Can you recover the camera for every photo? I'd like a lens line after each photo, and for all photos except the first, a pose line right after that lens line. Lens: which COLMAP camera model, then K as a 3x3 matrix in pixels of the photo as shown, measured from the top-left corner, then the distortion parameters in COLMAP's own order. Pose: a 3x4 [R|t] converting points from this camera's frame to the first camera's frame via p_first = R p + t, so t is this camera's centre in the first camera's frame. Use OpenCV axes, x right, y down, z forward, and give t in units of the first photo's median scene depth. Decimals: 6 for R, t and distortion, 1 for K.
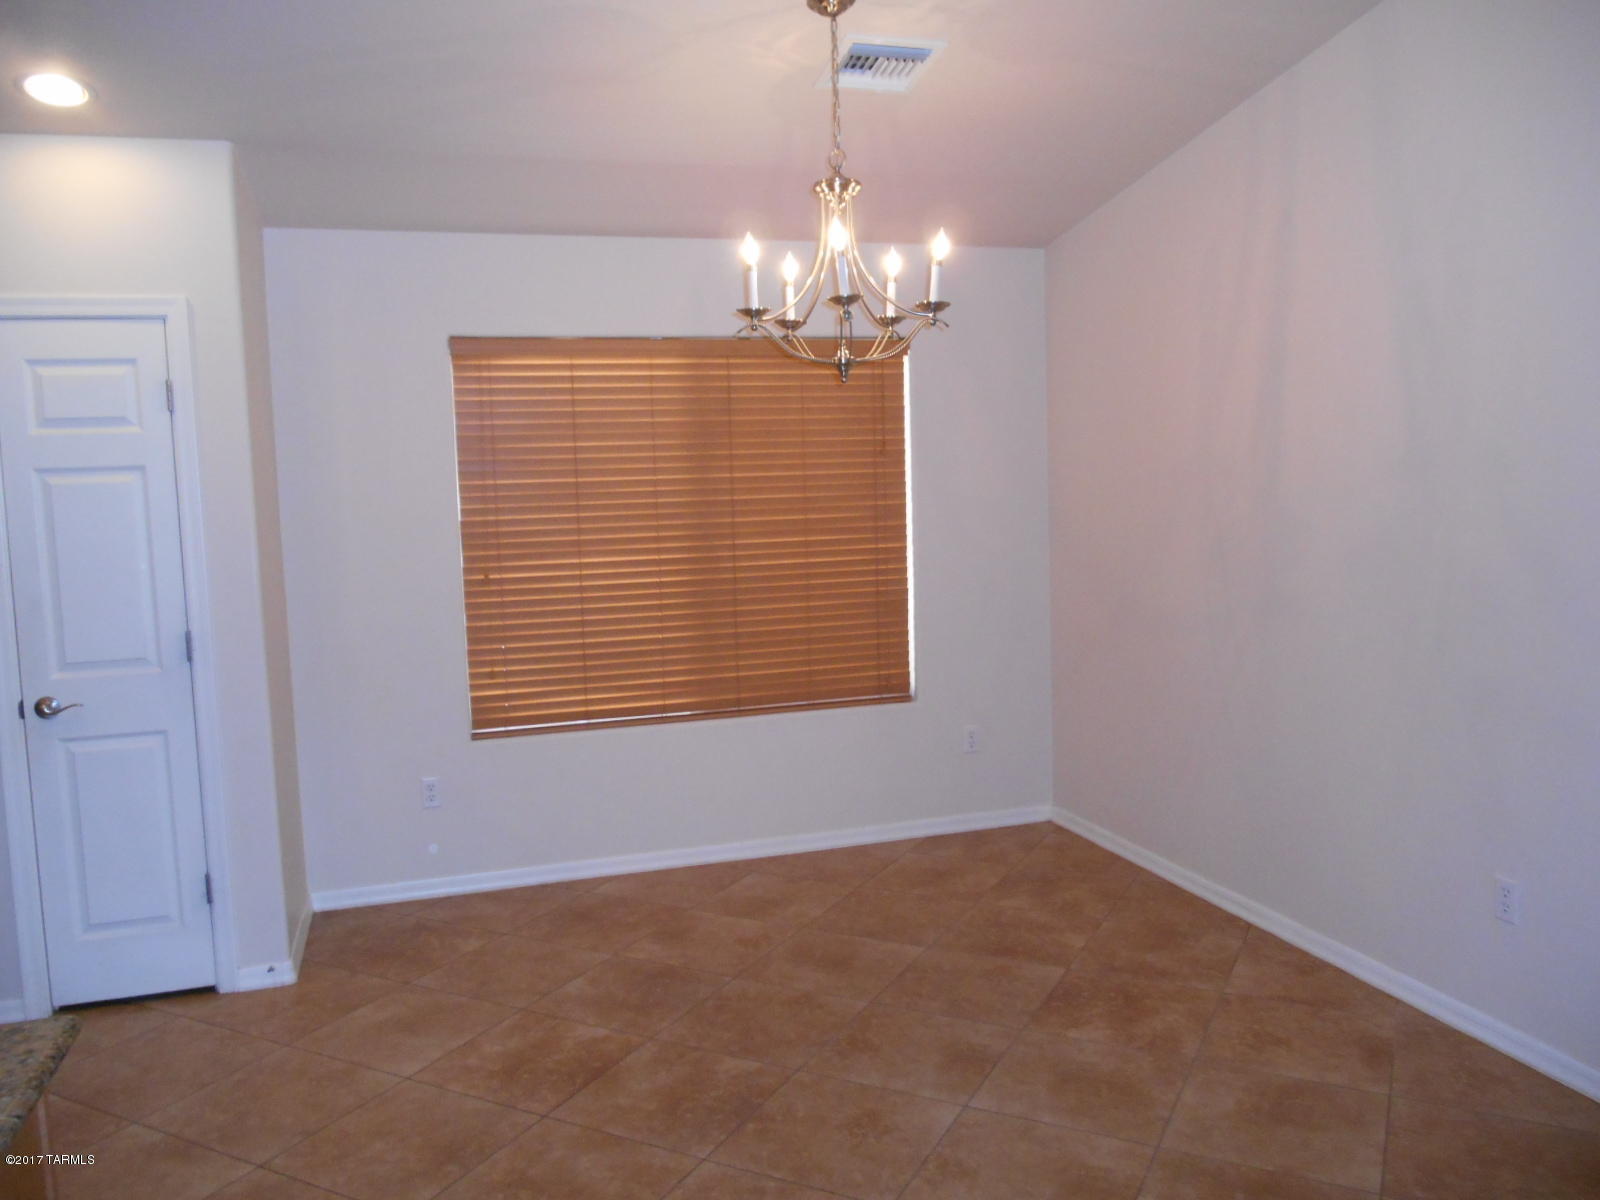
lens RADIAL K [[1214.3, 0, 796.4], [0, 1214.3, 589.8], [0, 0, 1]] dist [-0.007820, -0.001452]
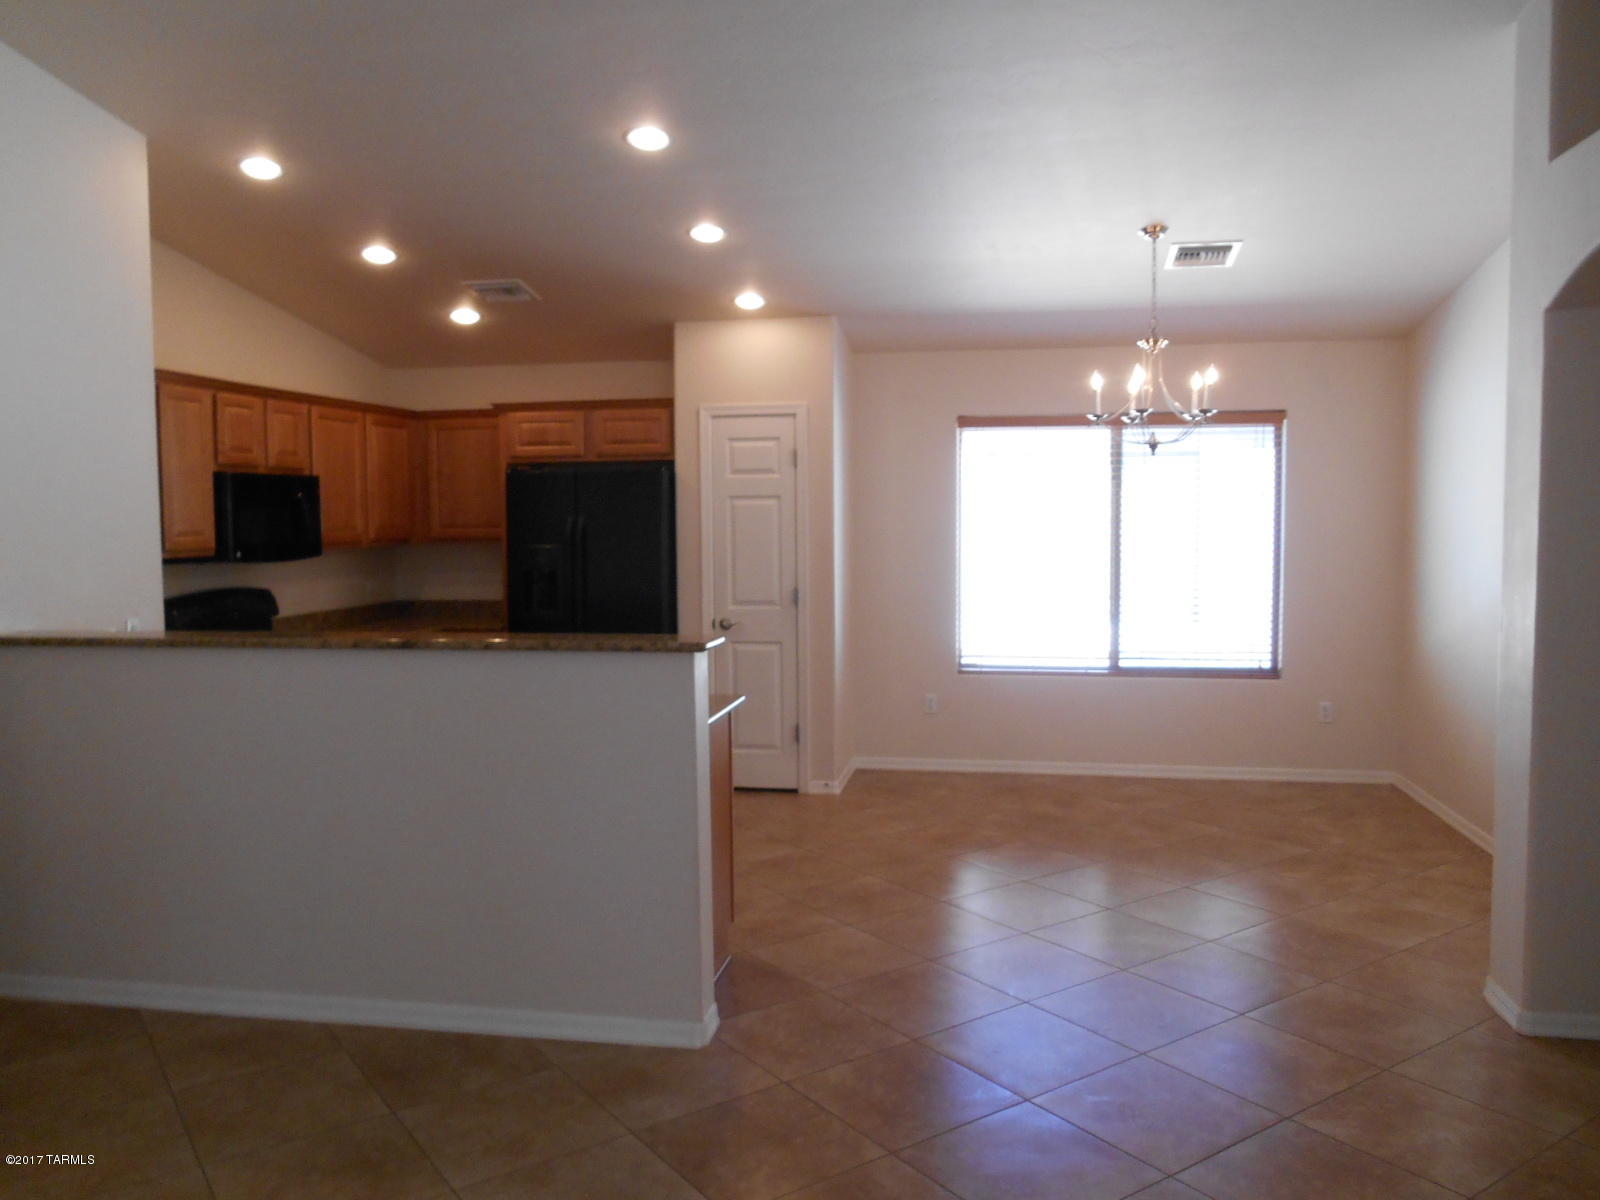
lens RADIAL K [[1214.3, 0, 801.4], [0, 1214.3, 599.6], [0, 0, 1]] dist [-0.007820, -0.001452]
pose [[0.890010, 0.059304, -0.452067, 0.323207], [-0.060516, 0.998098, 0.011794, 0.030652], [0.451906, 0.016861, 0.891906, -0.607825]]
